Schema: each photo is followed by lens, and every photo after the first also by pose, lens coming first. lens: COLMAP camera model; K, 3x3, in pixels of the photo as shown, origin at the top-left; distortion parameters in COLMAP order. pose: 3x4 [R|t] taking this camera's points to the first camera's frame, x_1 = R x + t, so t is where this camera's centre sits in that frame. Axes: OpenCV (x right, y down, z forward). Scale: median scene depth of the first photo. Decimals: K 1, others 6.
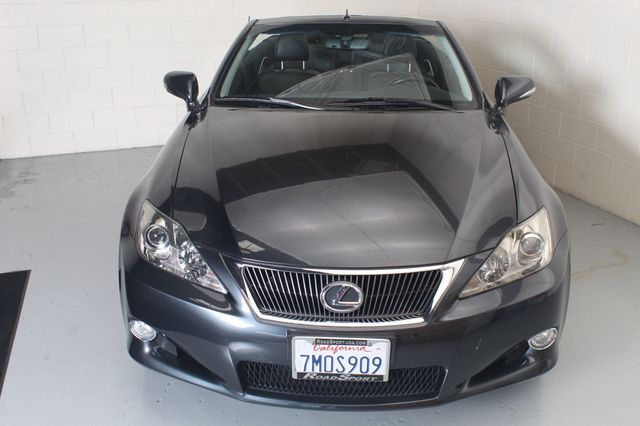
lens RADIAL K [[653.9, 0, 306.7], [0, 653.9, 210.4], [0, 0, 1]] dist [-0.113398, 0.000000]
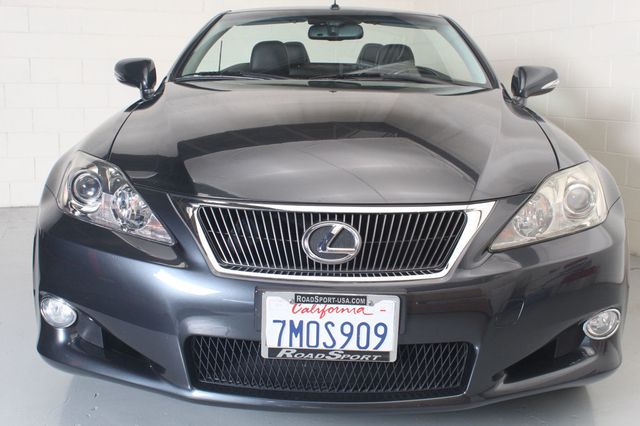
lens RADIAL K [[723.1, 0, 310.8], [0, 723.1, 230.5], [0, 0, 1]] dist [-0.098062, 0.000000]
pose [[0.999282, 0.014422, 0.035038, 0.002162], [-0.007543, 0.981938, -0.189054, 0.265402], [-0.037132, 0.188654, 0.981341, 0.197643]]
